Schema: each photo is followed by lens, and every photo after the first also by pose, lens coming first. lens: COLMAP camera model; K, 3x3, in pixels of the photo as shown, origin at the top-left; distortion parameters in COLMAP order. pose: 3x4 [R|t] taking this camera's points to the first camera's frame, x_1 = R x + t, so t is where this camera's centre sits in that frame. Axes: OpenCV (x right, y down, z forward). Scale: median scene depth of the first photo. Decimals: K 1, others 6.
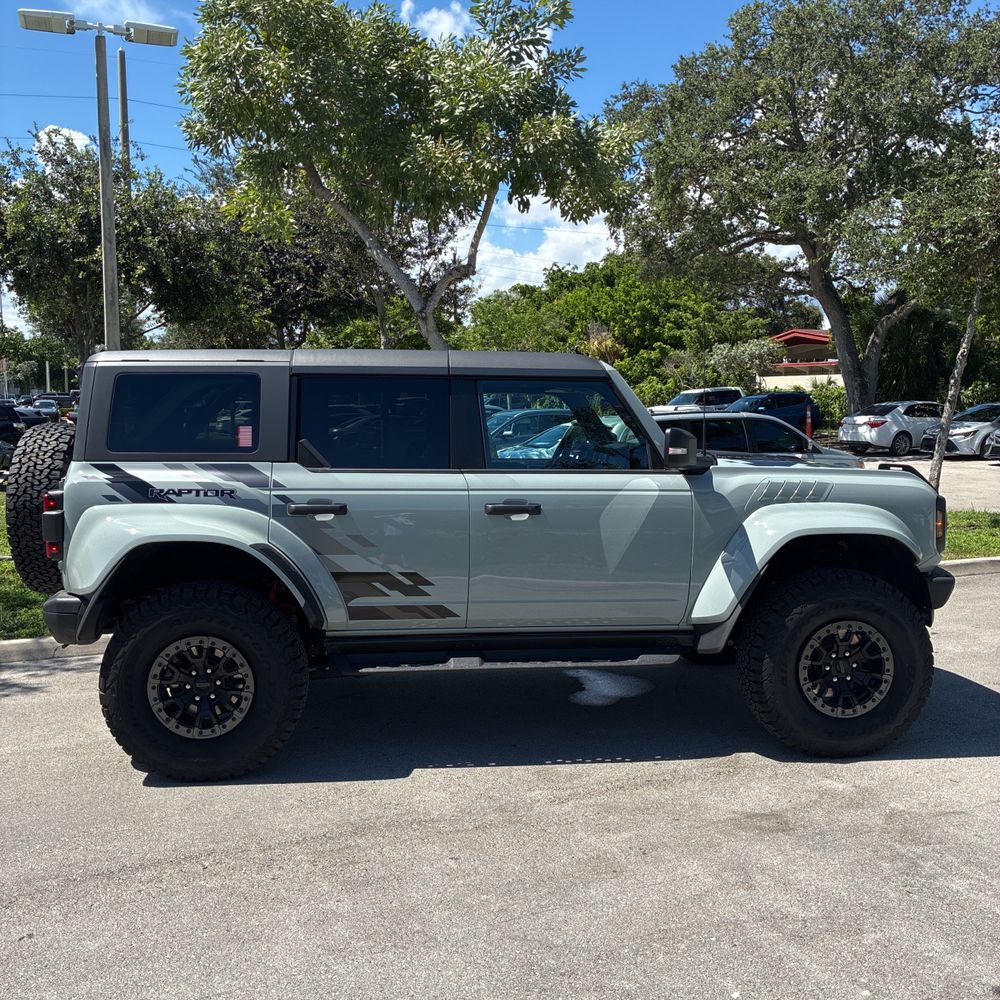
lens RADIAL K [[1031.9, 0, 495.6], [0, 1031.9, 503.6], [0, 0, 1]] dist [0.021751, 0.000000]
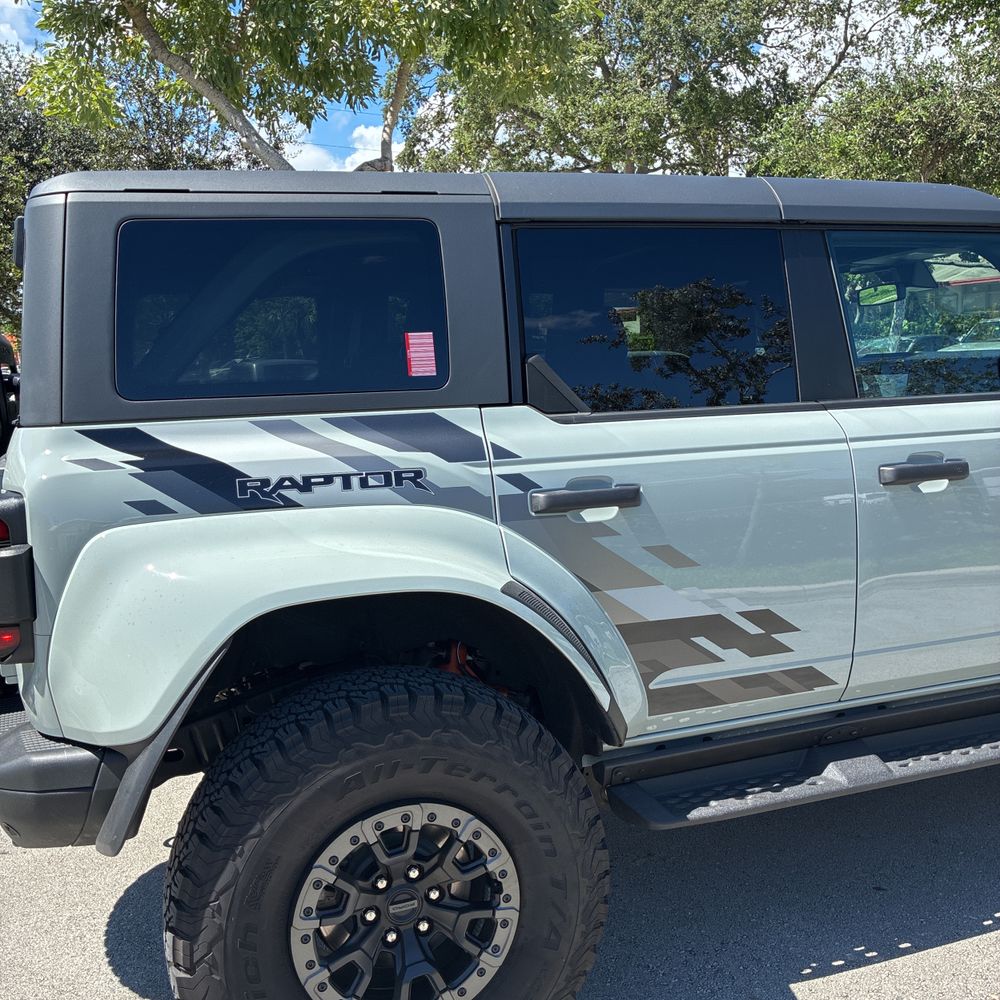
lens RADIAL K [[1031.9, 0, 498.2], [0, 1031.9, 506.4], [0, 0, 1]] dist [0.021751, 0.000000]
pose [[0.968942, -0.073430, 0.236132, -0.322449], [0.064090, 0.996837, 0.047003, -0.016060], [-0.238837, -0.030410, 0.970583, 0.535302]]
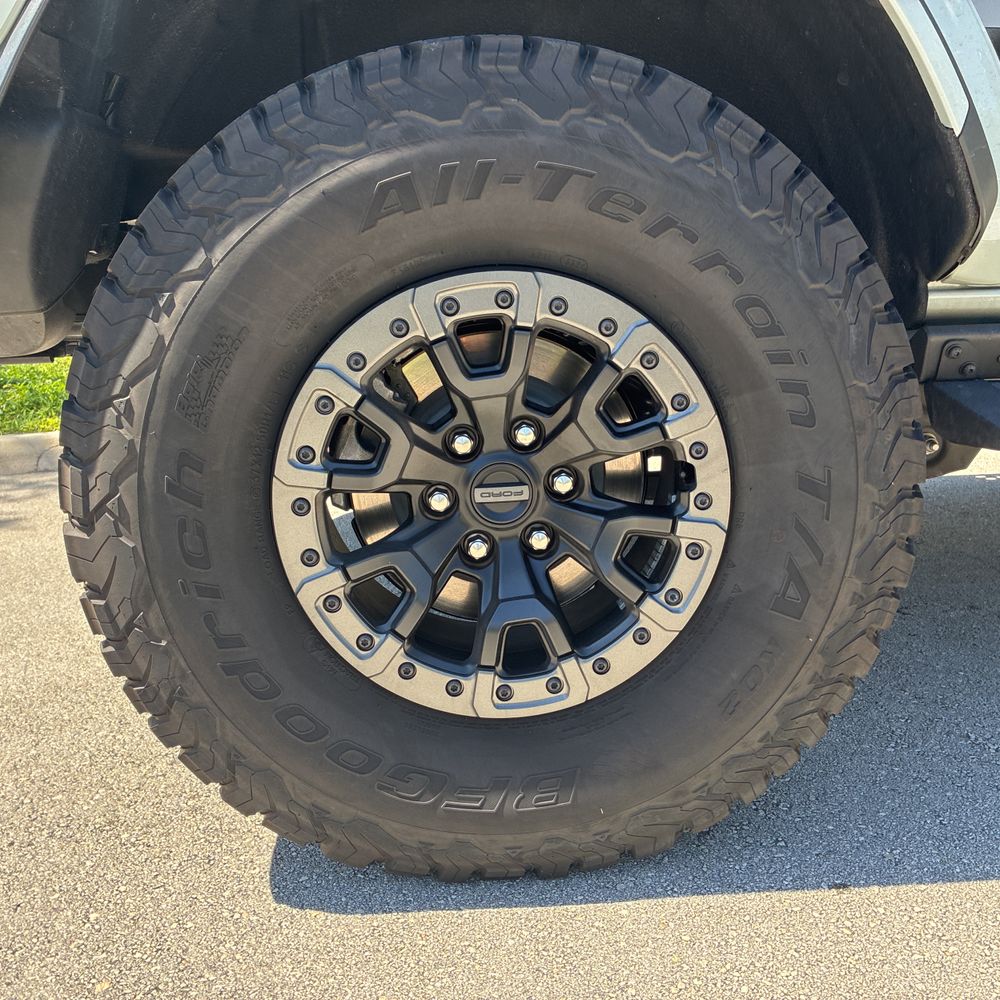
lens RADIAL K [[1031.9, 0, 506.9], [0, 1031.9, 499.3], [0, 0, 1]] dist [0.021751, 0.000000]
pose [[0.999292, -0.011853, -0.035721, -0.261834], [0.017045, 0.988726, 0.148761, 0.135576], [0.033555, -0.149264, 0.988228, 0.735229]]
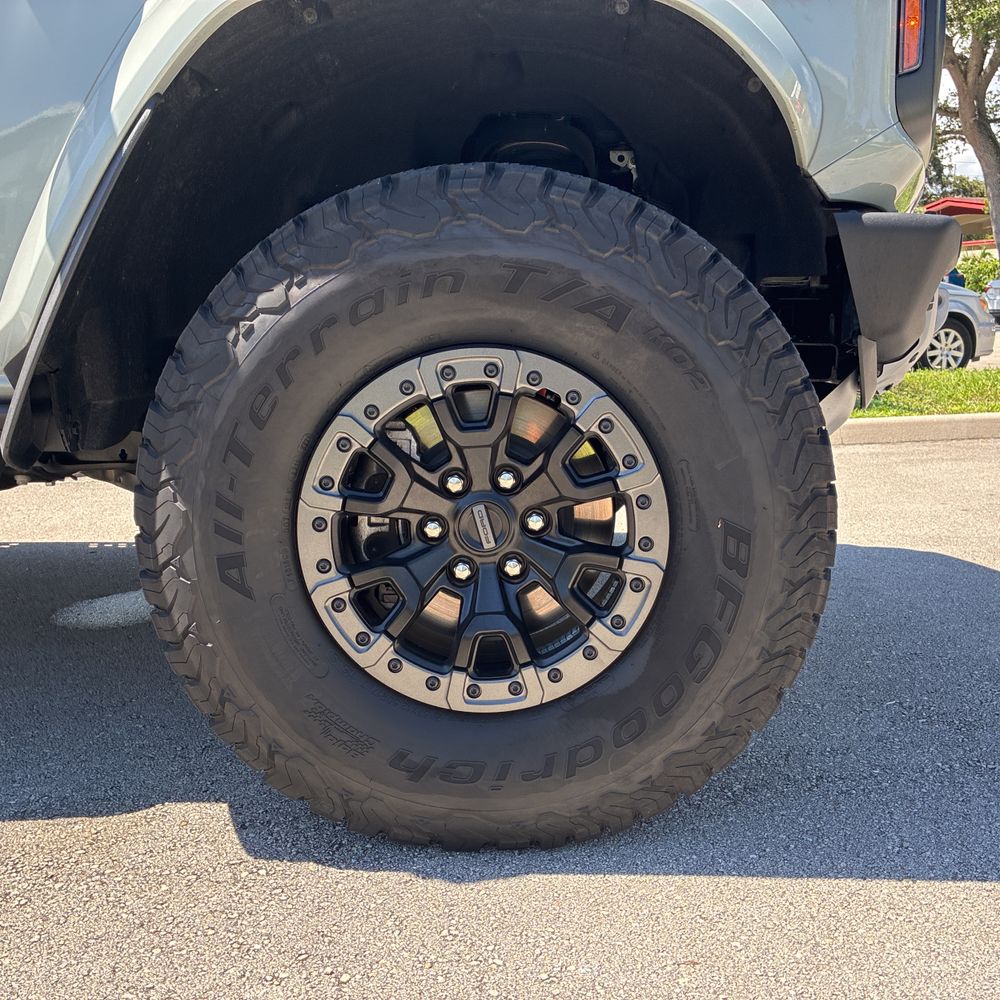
lens RADIAL K [[1031.9, 0, 512.1], [0, 1031.9, 482.6], [0, 0, 1]] dist [0.021751, 0.000000]
pose [[0.991927, 0.054791, -0.114359, -0.232839], [-0.045920, 0.995831, 0.078812, 0.134157], [0.118200, -0.072925, 0.990308, 0.687263]]
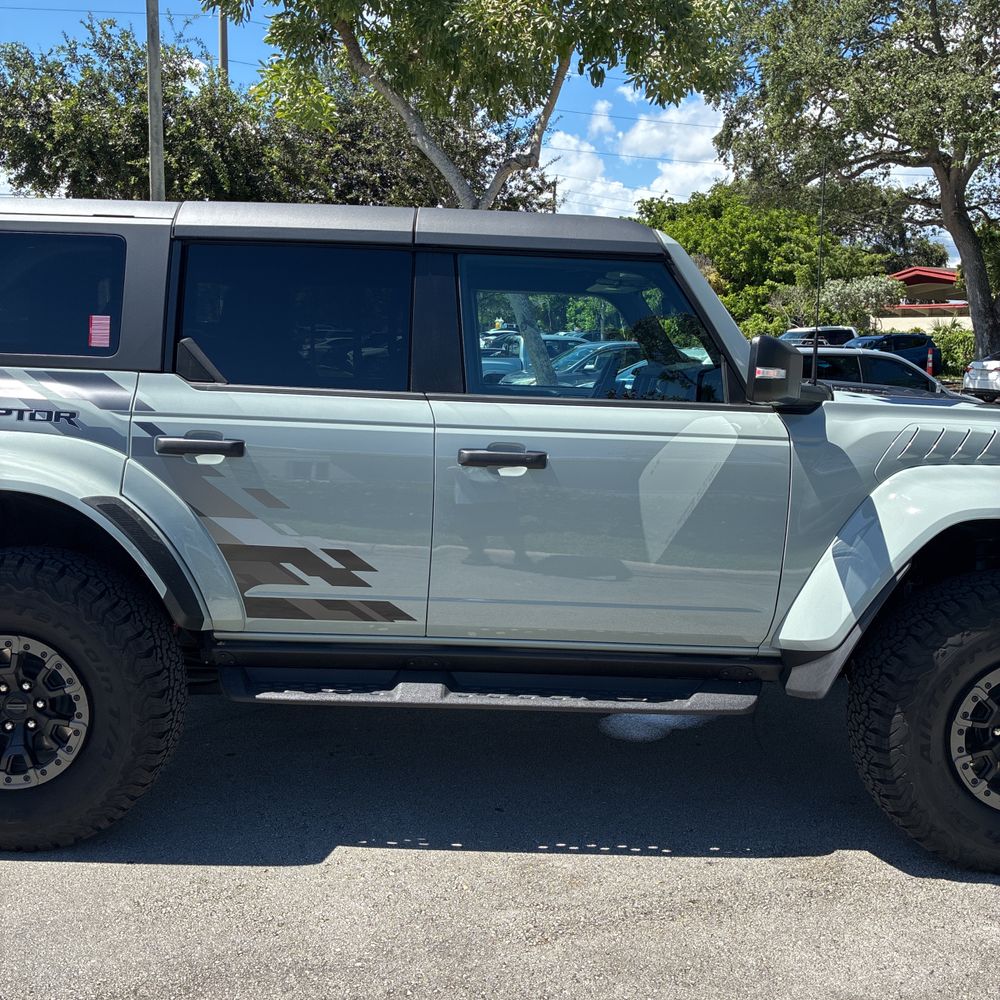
lens RADIAL K [[1031.9, 0, 492.6], [0, 1031.9, 499.2], [0, 0, 1]] dist [0.021751, 0.000000]
pose [[0.994811, 0.042952, -0.092229, 0.071024], [-0.037748, 0.997635, 0.057443, -0.005766], [0.094478, -0.053664, 0.994080, 0.363267]]
